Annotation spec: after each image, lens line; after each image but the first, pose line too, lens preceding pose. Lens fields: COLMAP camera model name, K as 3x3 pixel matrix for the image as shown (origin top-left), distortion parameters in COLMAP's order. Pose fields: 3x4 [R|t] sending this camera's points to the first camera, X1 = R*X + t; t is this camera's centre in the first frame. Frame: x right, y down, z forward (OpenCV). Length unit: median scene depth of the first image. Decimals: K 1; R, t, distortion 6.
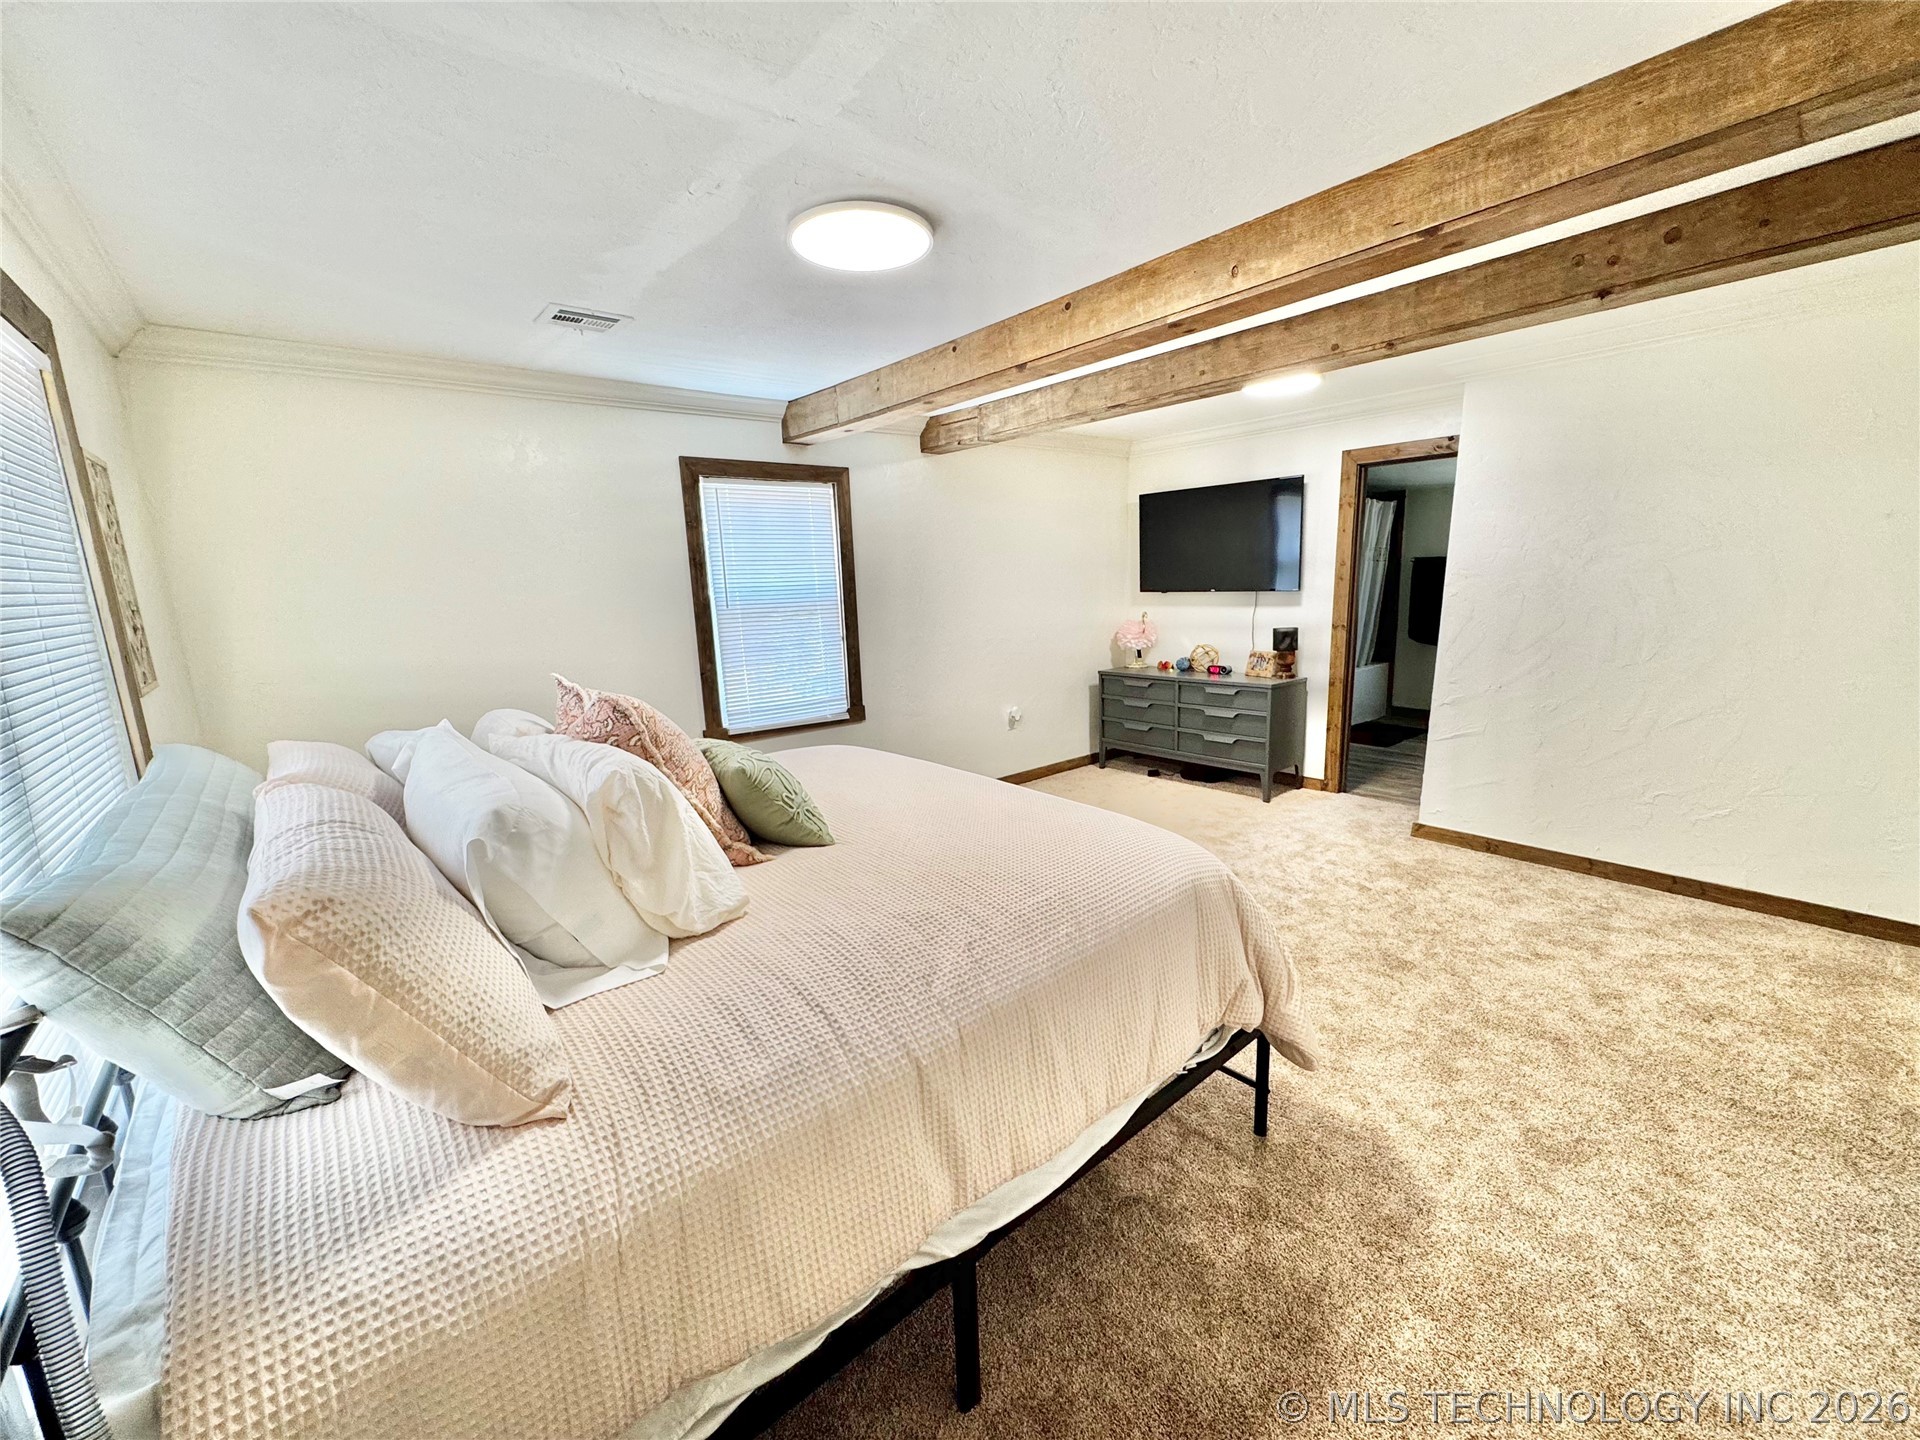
lens RADIAL K [[766.5, 0, 964.5], [0, 766.5, 718.1], [0, 0, 1]] dist [-0.005732, 0.001107]
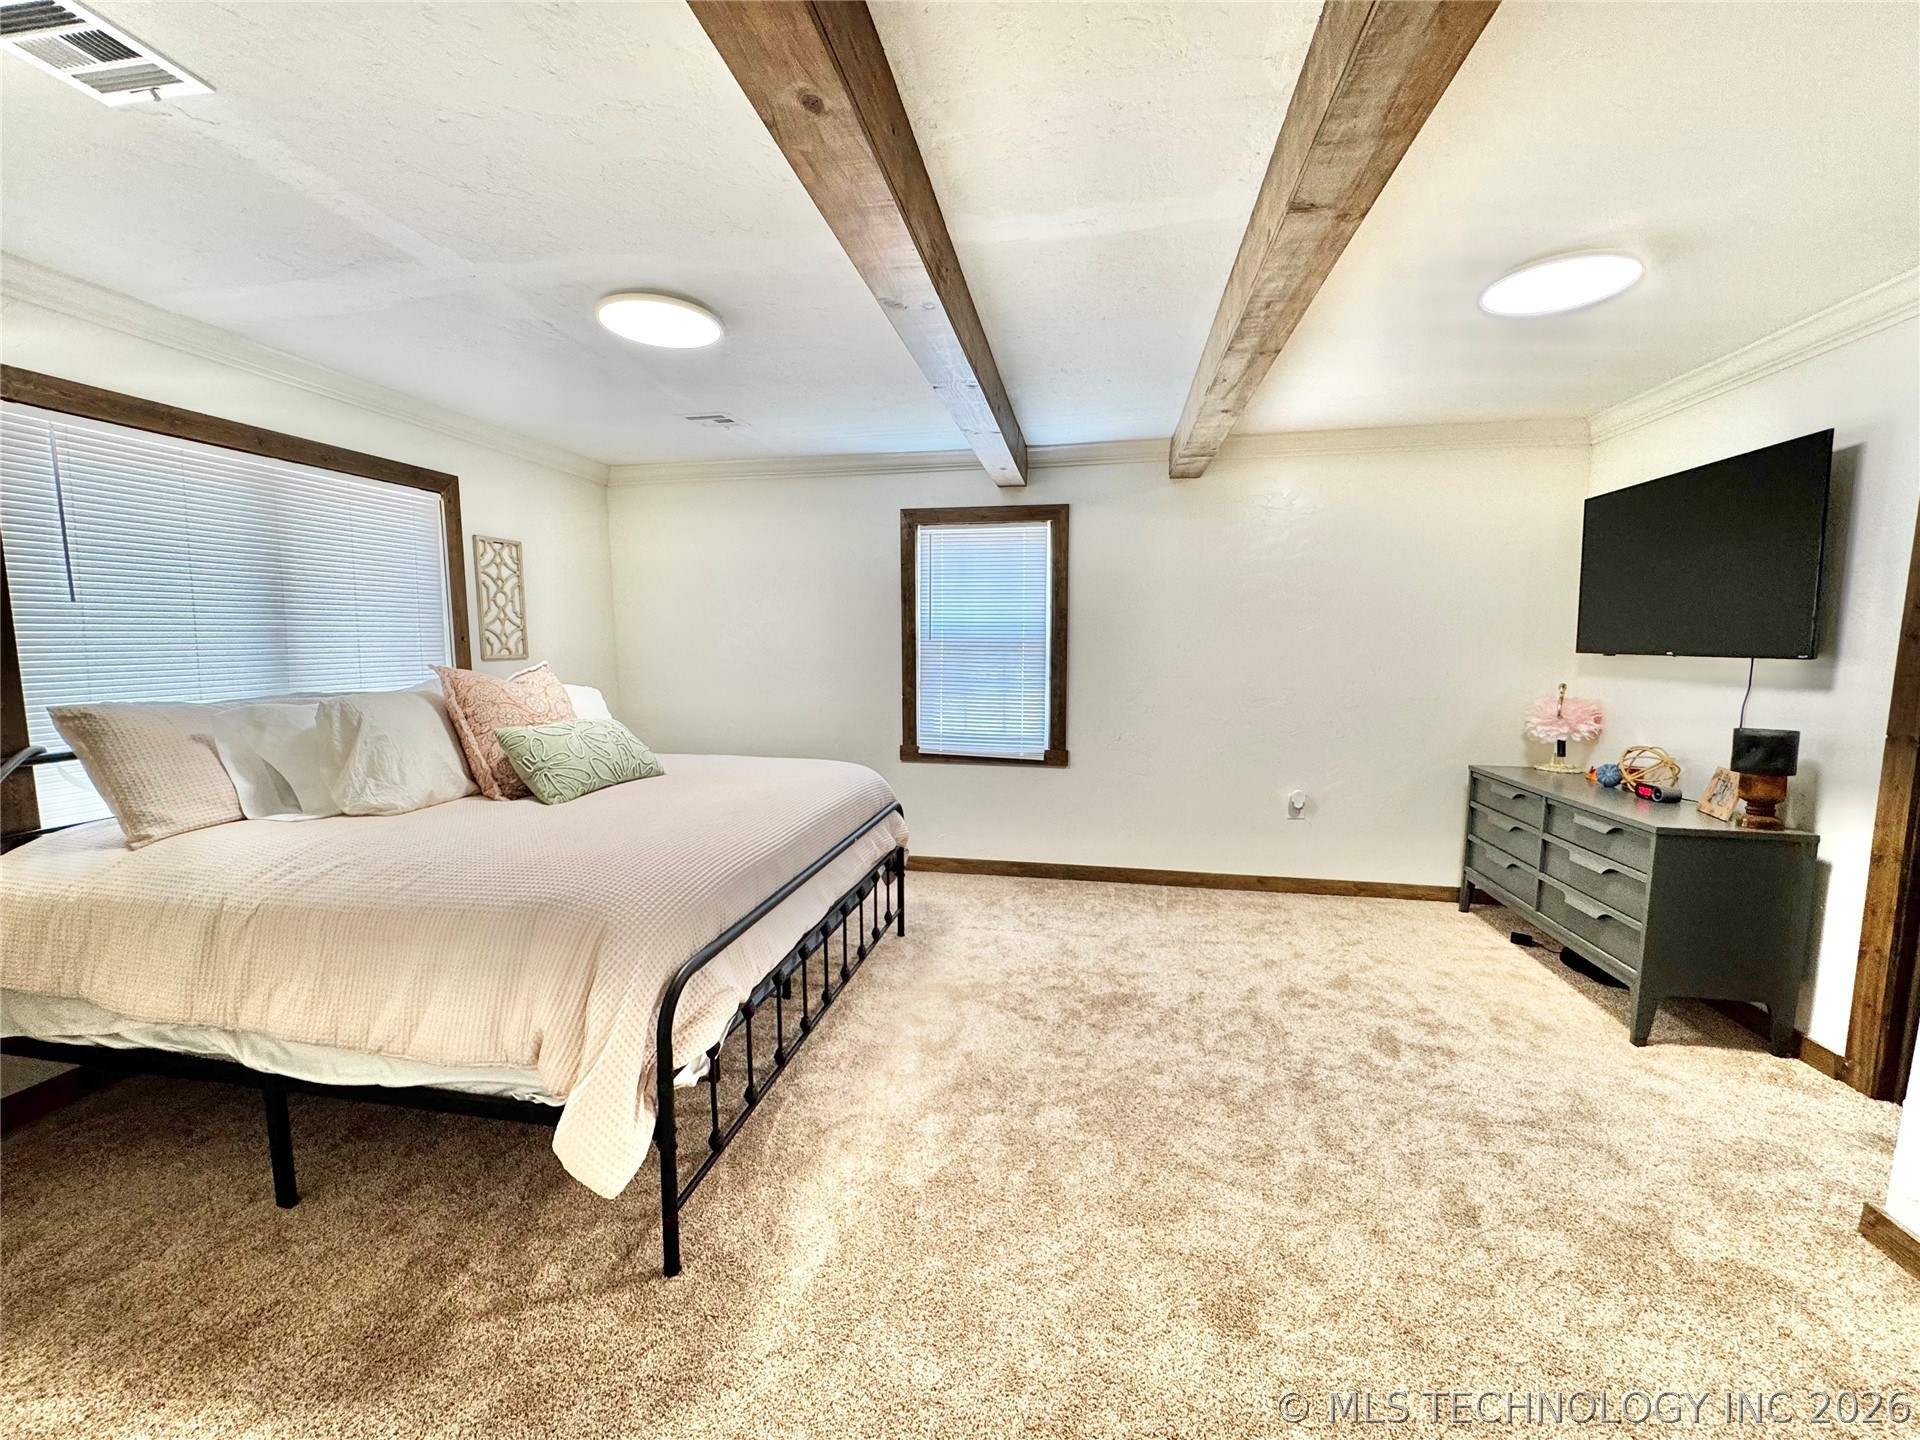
lens RADIAL K [[766.5, 0, 956.9], [0, 766.5, 725.2], [0, 0, 1]] dist [-0.005732, 0.001107]
pose [[0.629391, 0.121703, -0.767500, 0.482530], [-0.165993, 0.985920, 0.020215, -0.042307], [0.759153, 0.114676, 0.640731, 0.272071]]
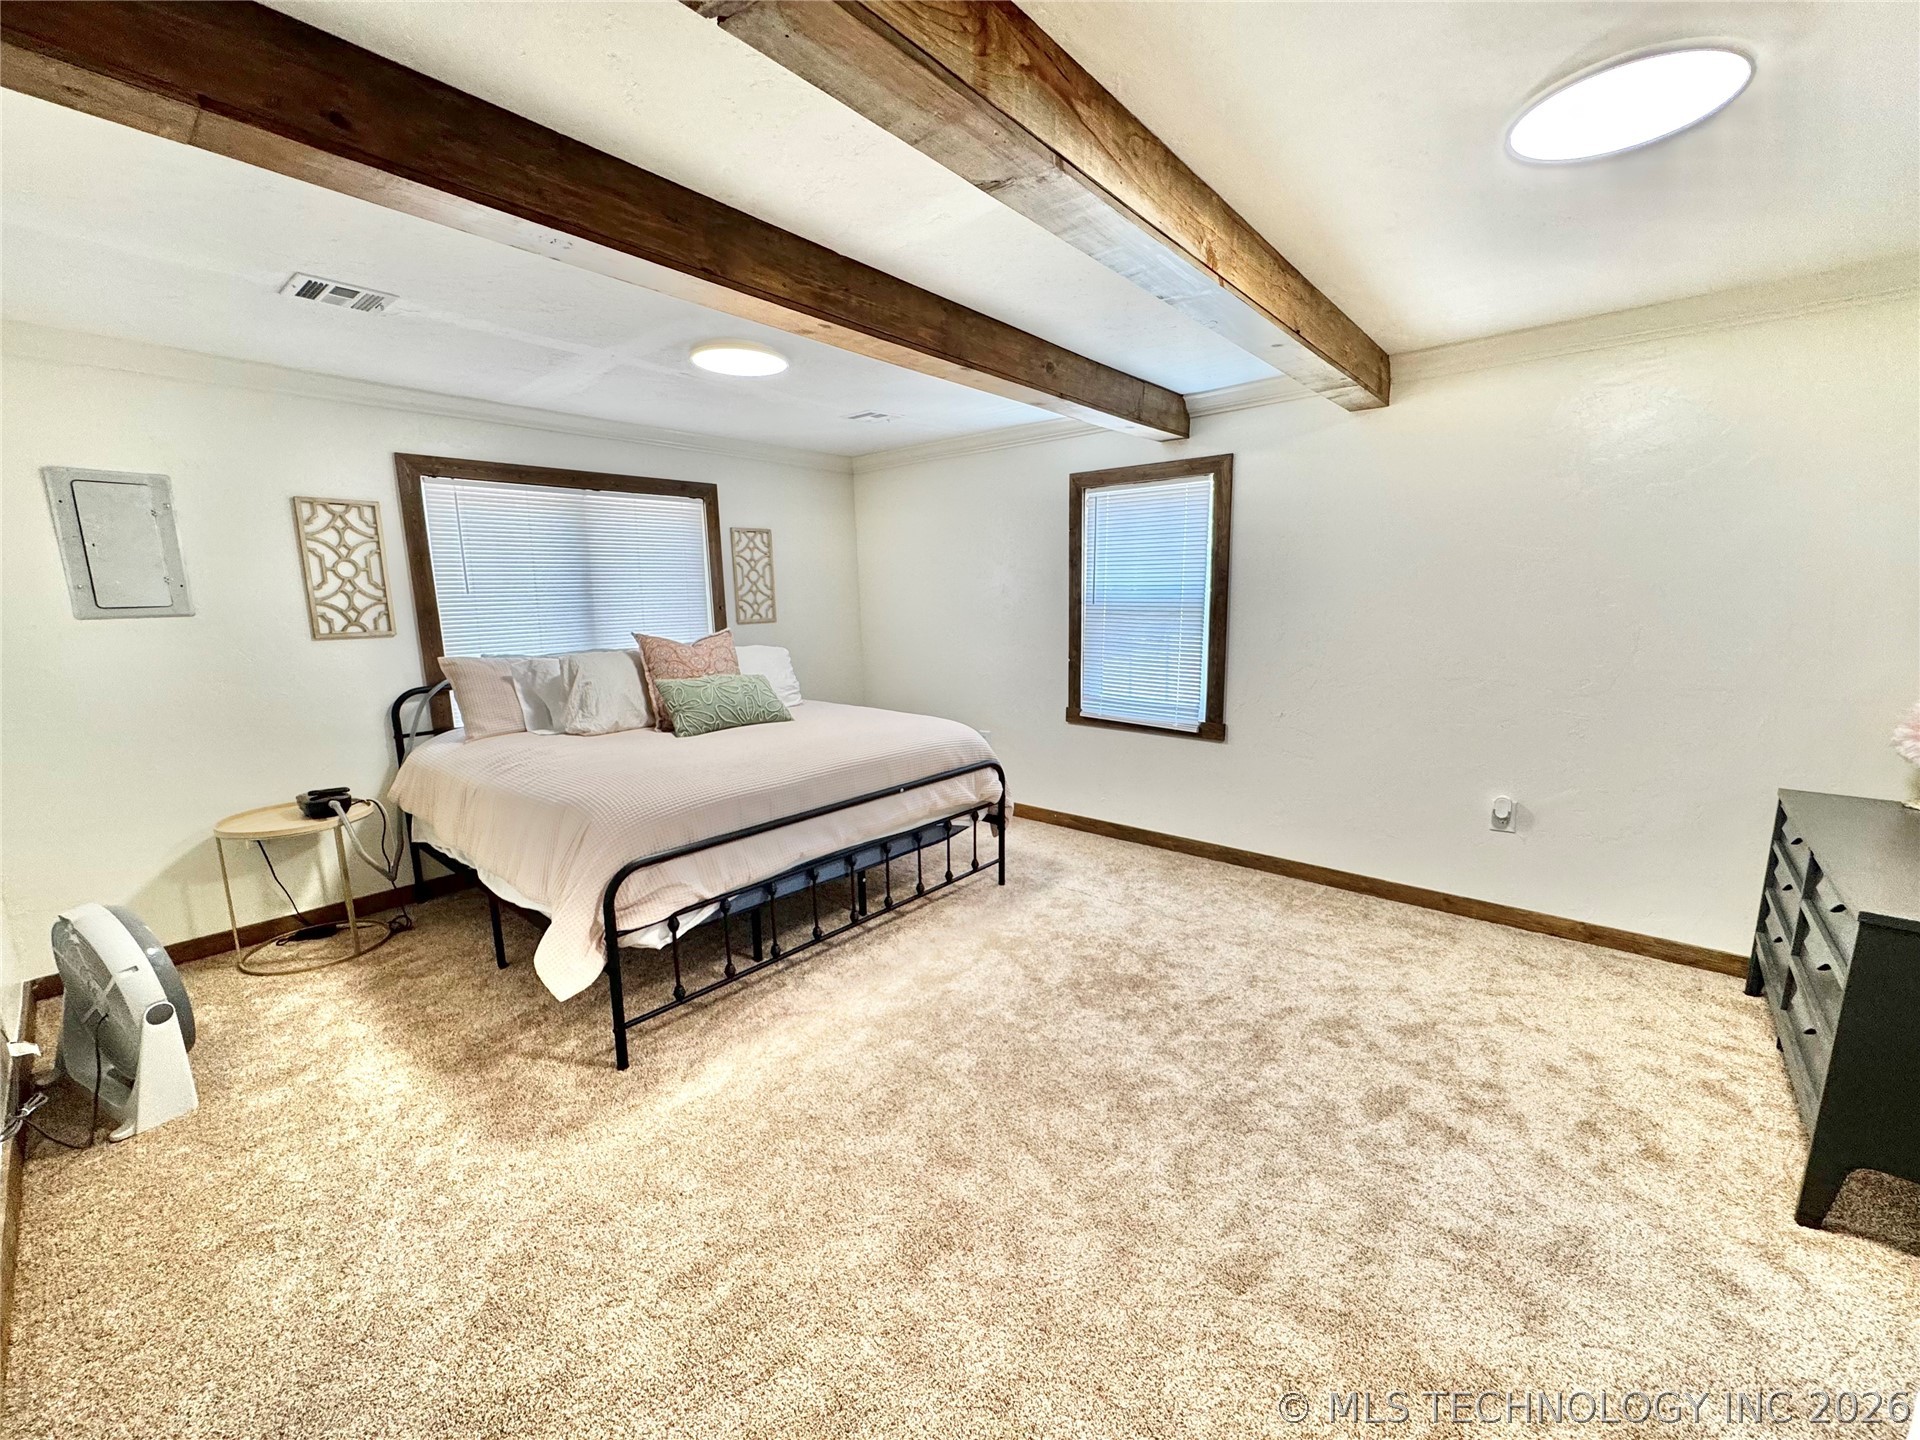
lens RADIAL K [[766.5, 0, 958.4], [0, 766.5, 724.3], [0, 0, 1]] dist [-0.005732, 0.001107]
pose [[0.156024, 0.202538, -0.966765, 0.638180], [-0.172675, 0.969273, 0.175196, -0.112532], [0.972543, 0.139602, 0.186203, 0.515523]]
